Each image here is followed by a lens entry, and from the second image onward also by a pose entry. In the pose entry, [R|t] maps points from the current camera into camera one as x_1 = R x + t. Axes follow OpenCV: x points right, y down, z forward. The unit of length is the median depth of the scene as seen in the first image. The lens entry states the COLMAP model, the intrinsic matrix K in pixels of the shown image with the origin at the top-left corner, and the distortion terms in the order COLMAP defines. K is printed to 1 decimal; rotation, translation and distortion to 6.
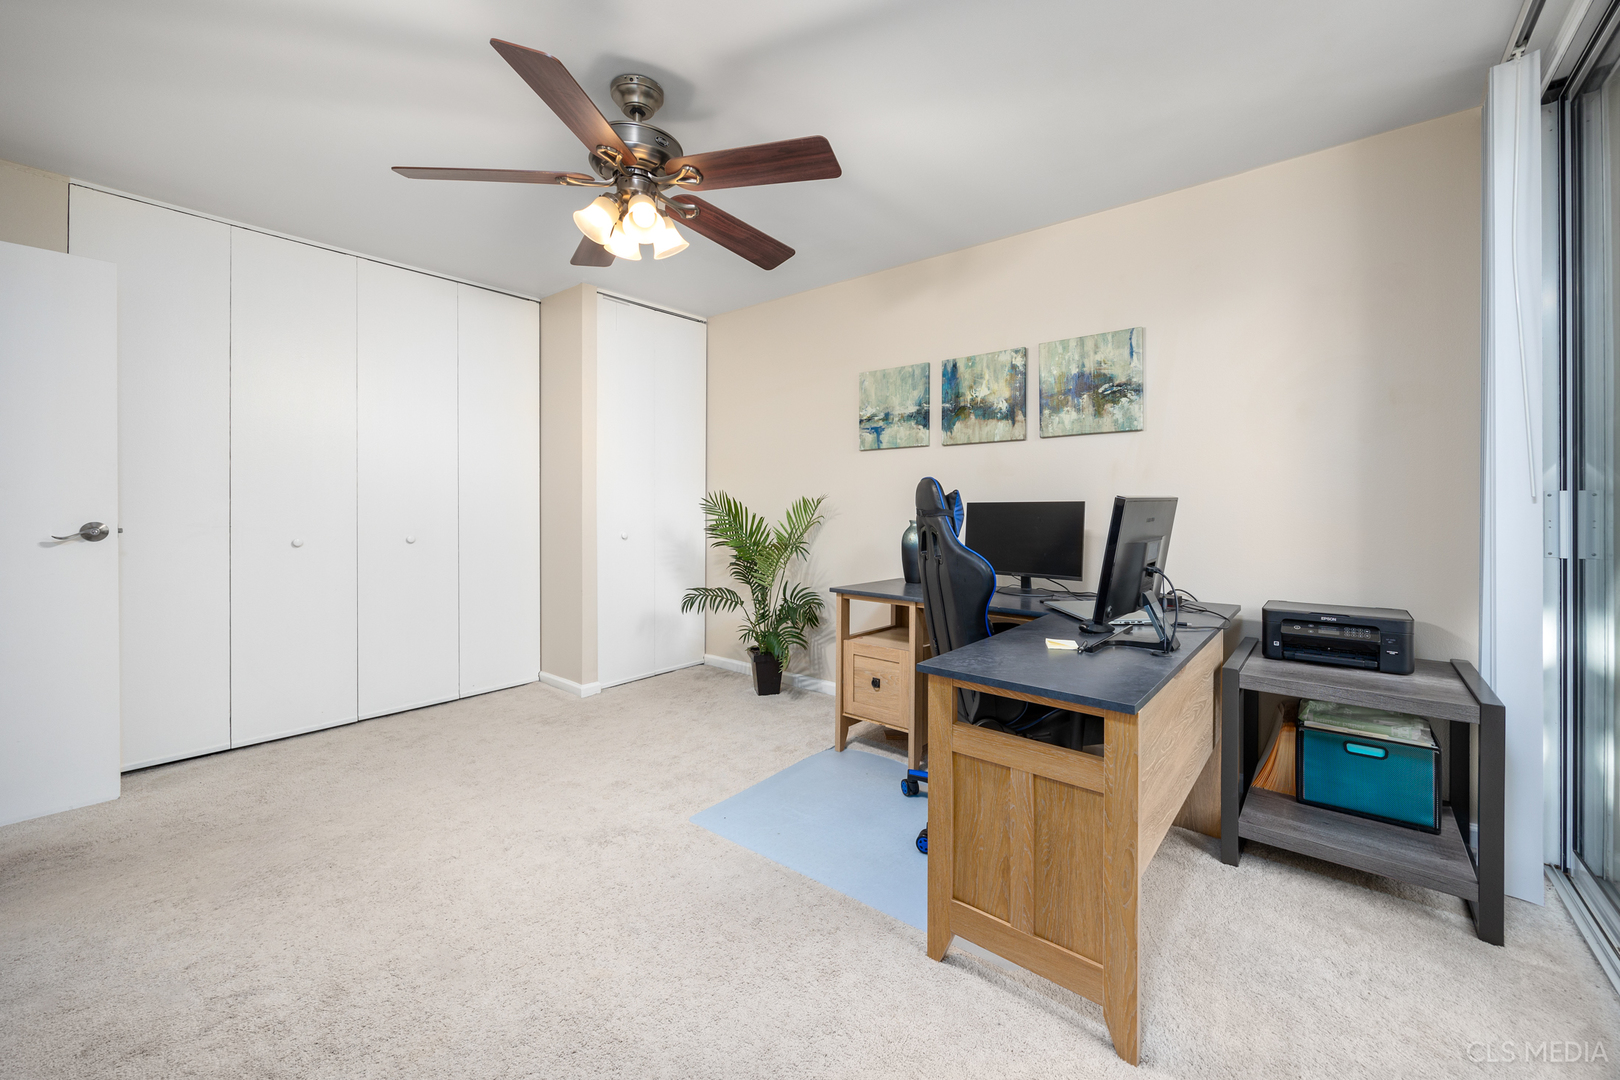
lens RADIAL K [[636.7, 0, 812.5], [0, 636.7, 508.1], [0, 0, 1]] dist [0.000516, 0.000014]
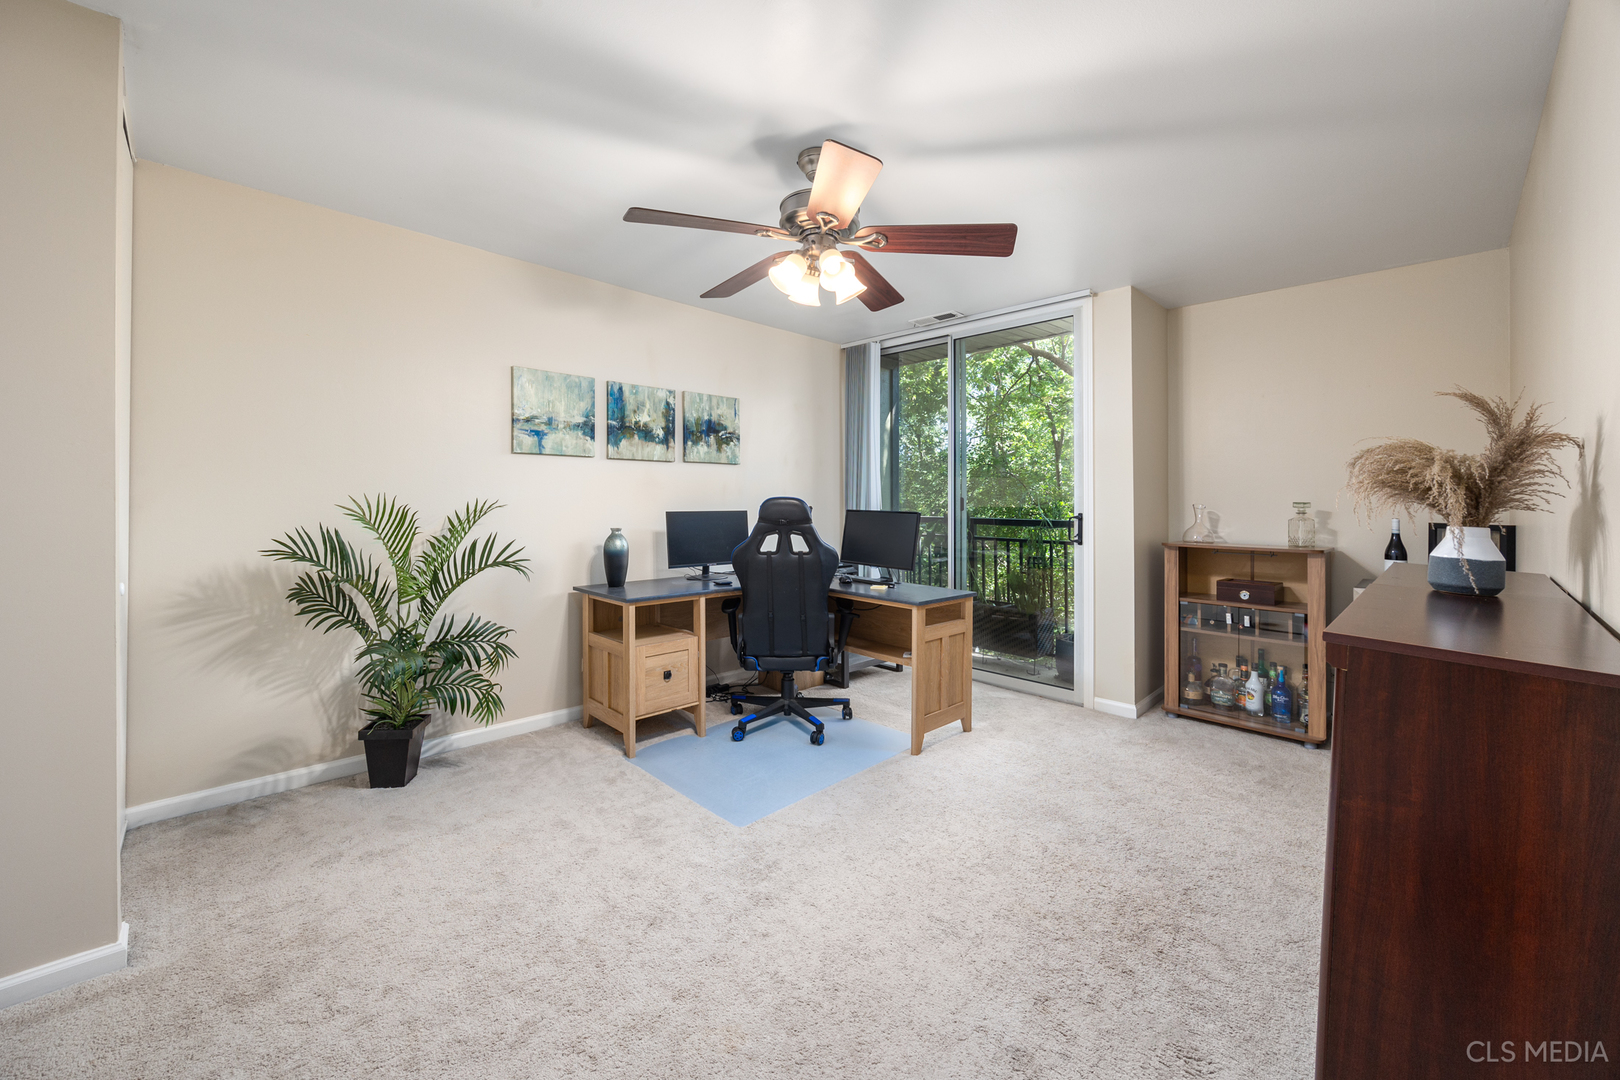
lens RADIAL K [[634.9, 0, 809.8], [0, 634.9, 493.8], [0, 0, 1]] dist [-0.000056, 0.000035]
pose [[0.097370, 0.010678, 0.995191, -0.880720], [-0.002758, 0.999941, -0.010460, -0.028403], [-0.995244, -0.001726, 0.097394, 0.573678]]
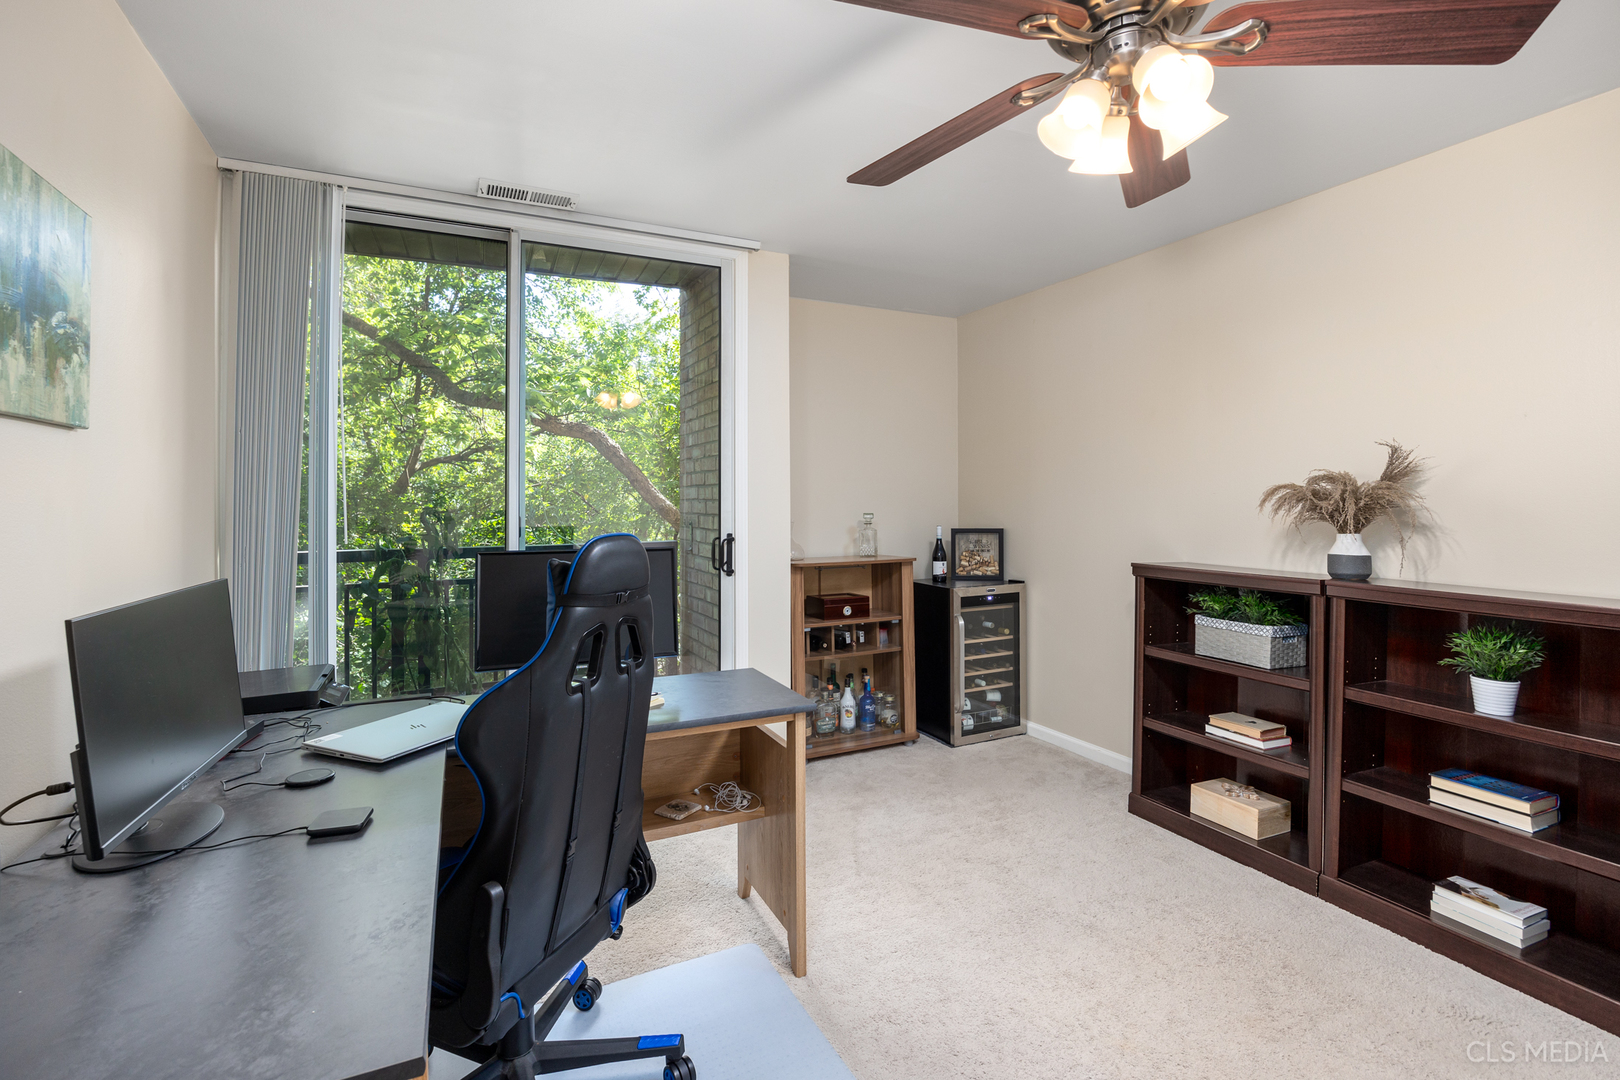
lens RADIAL K [[770.5, 0, 814.7], [0, 770.5, 489.4], [0, 0, 1]] dist [0.000077, 0.000084]
pose [[-0.905771, 0.015861, 0.423471, -0.213812], [0.011469, 0.999851, -0.012919, -0.051616], [-0.423612, -0.006845, -0.905818, 1.111634]]
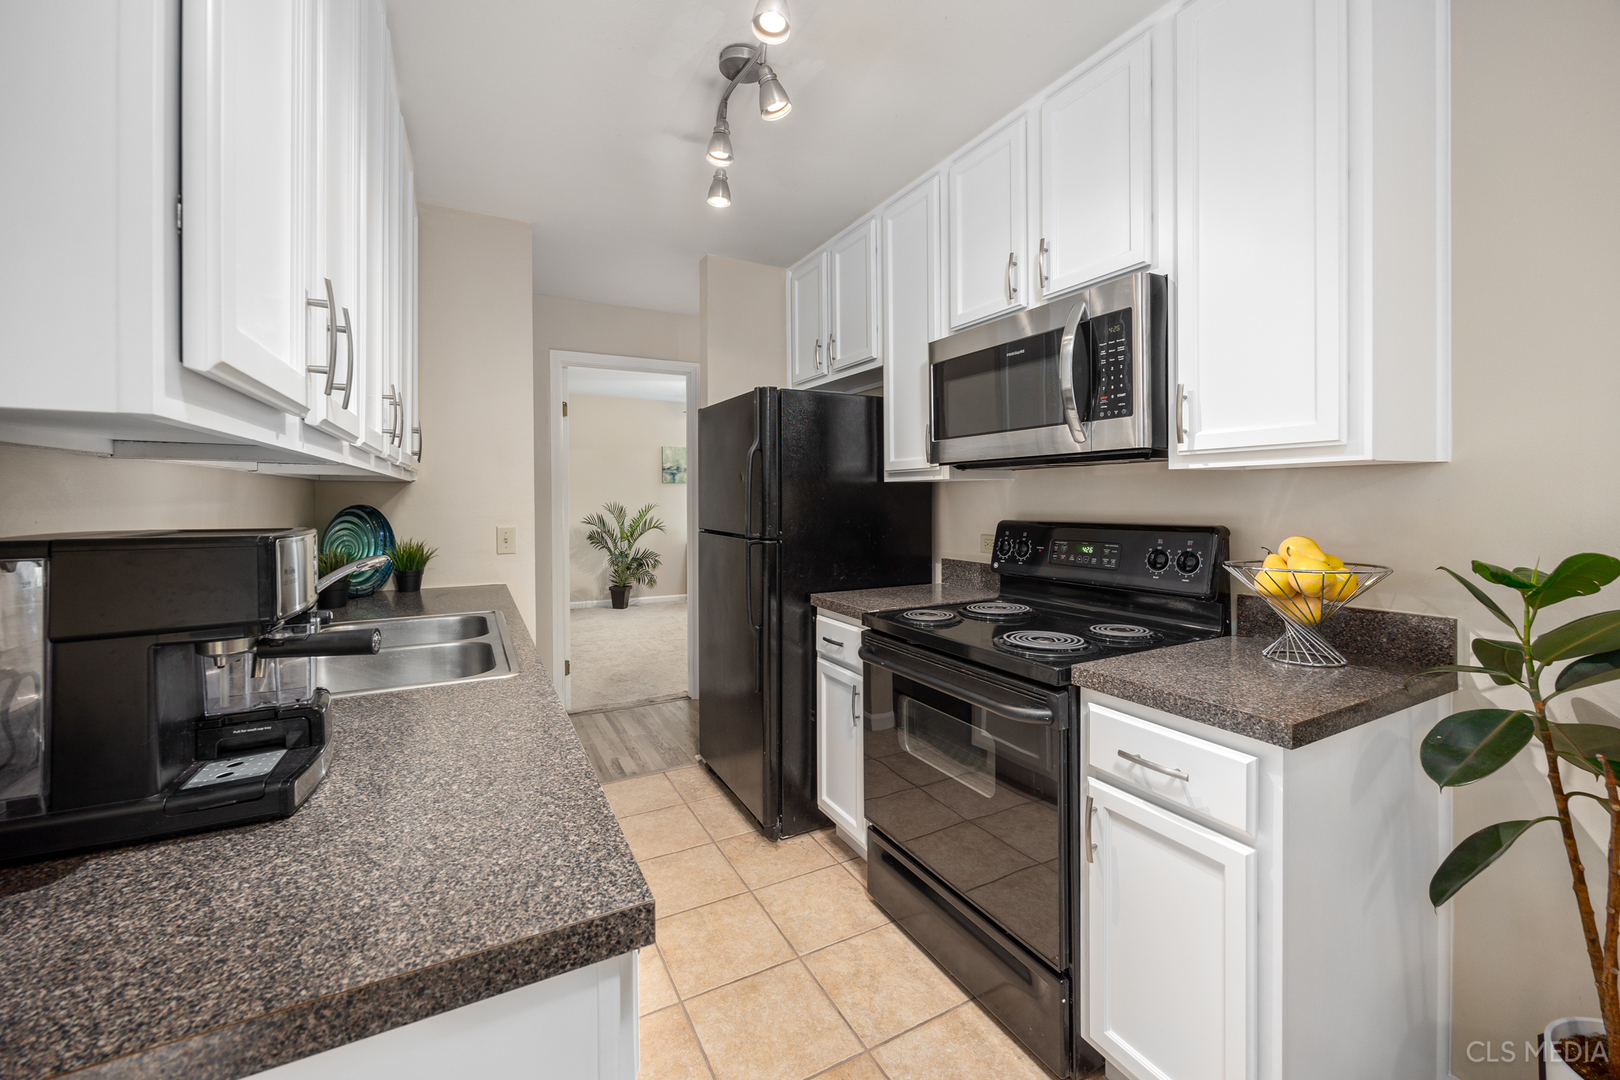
lens RADIAL K [[634.9, 0, 809.8], [0, 634.9, 493.8], [0, 0, 1]] dist [-0.000056, 0.000035]
pose [[0.379899, 0.000690, 0.925028, -1.929966], [0.006655, 0.999972, -0.003479, -0.050162], [-0.925004, 0.007477, 0.379883, -0.284005]]
